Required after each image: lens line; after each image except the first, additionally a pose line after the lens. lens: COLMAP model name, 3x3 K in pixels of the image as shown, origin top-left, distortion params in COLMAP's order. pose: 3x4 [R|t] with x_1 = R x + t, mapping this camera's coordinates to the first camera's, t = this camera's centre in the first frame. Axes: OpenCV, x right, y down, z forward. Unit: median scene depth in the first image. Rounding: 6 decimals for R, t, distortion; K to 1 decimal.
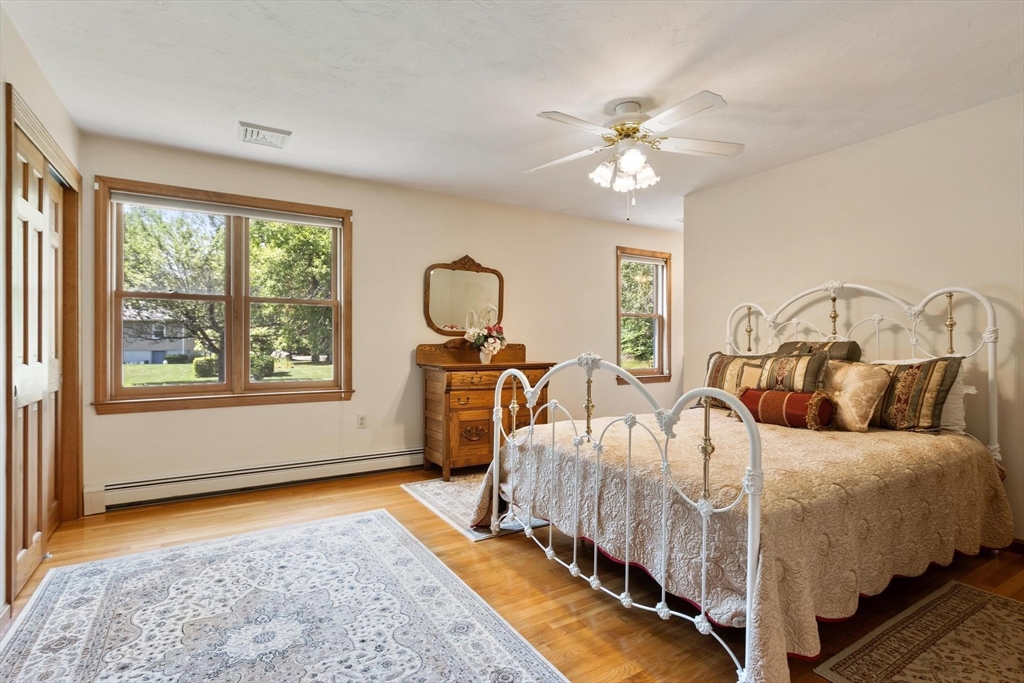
lens RADIAL K [[503.2, 0, 512.9], [0, 503.2, 344.0], [0, 0, 1]] dist [-0.002309, -0.001444]
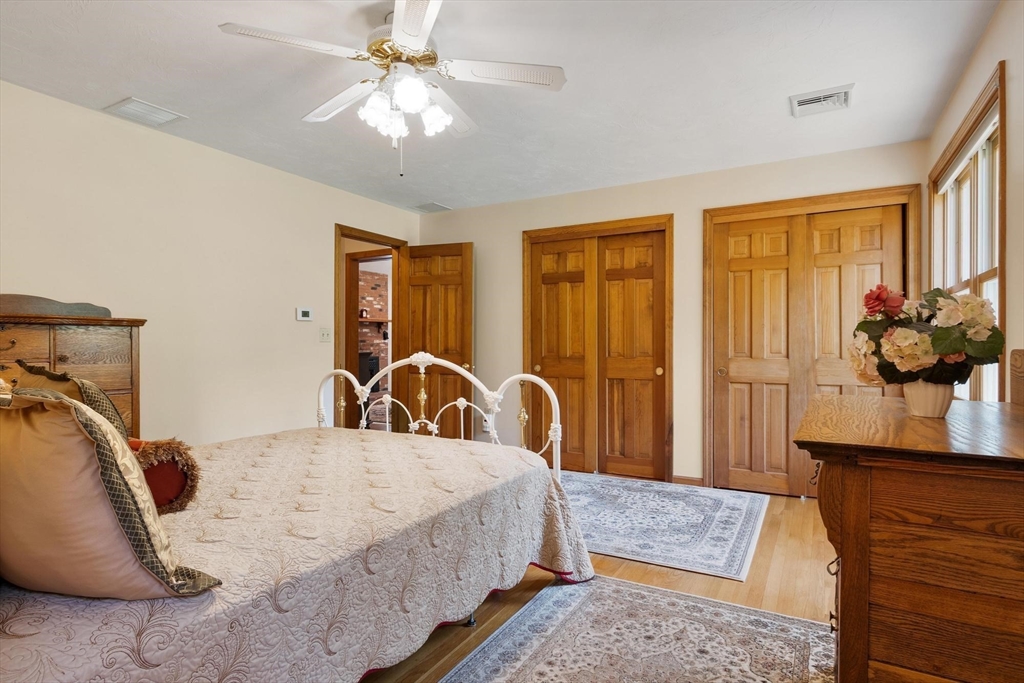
lens RADIAL K [[541.6, 0, 512.0], [0, 541.6, 341.5], [0, 0, 1]] dist [0.001849, 0.000164]
pose [[-0.878342, -0.008015, -0.477966, 0.580888], [-0.003766, 0.999944, -0.009847, 0.003118], [0.478018, -0.006848, -0.878323, 2.229182]]
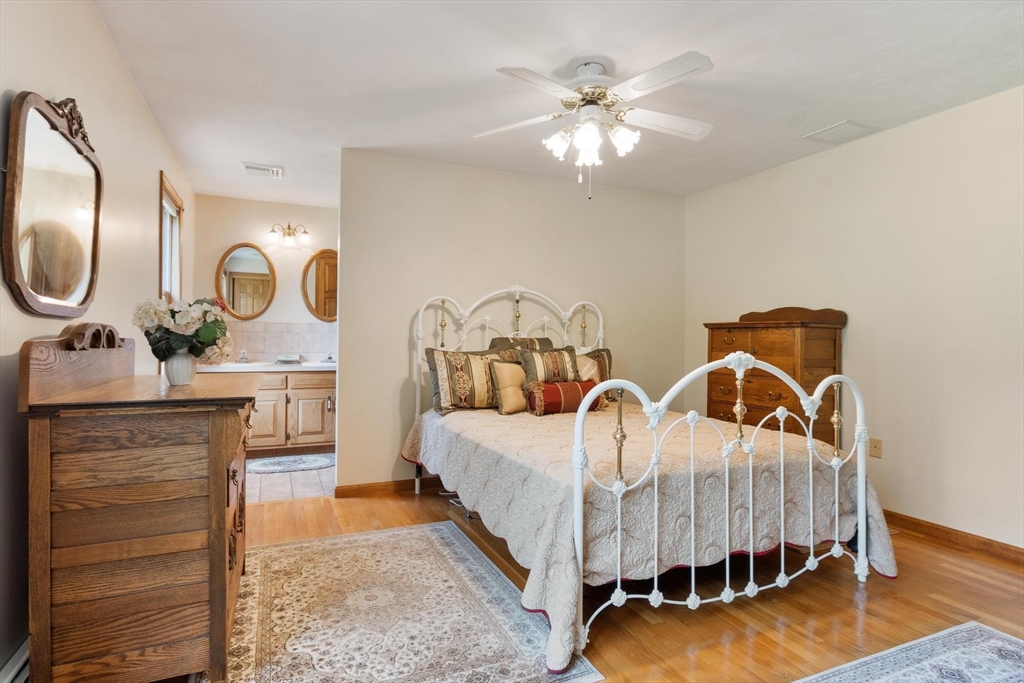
lens RADIAL K [[529.0, 0, 508.1], [0, 529.0, 343.6], [0, 0, 1]] dist [-0.005314, -0.000872]
pose [[0.132746, -0.008893, 0.991110, -0.869819], [-0.008372, 0.999914, 0.010094, -0.005076], [-0.991115, -0.009638, 0.132660, 1.288049]]
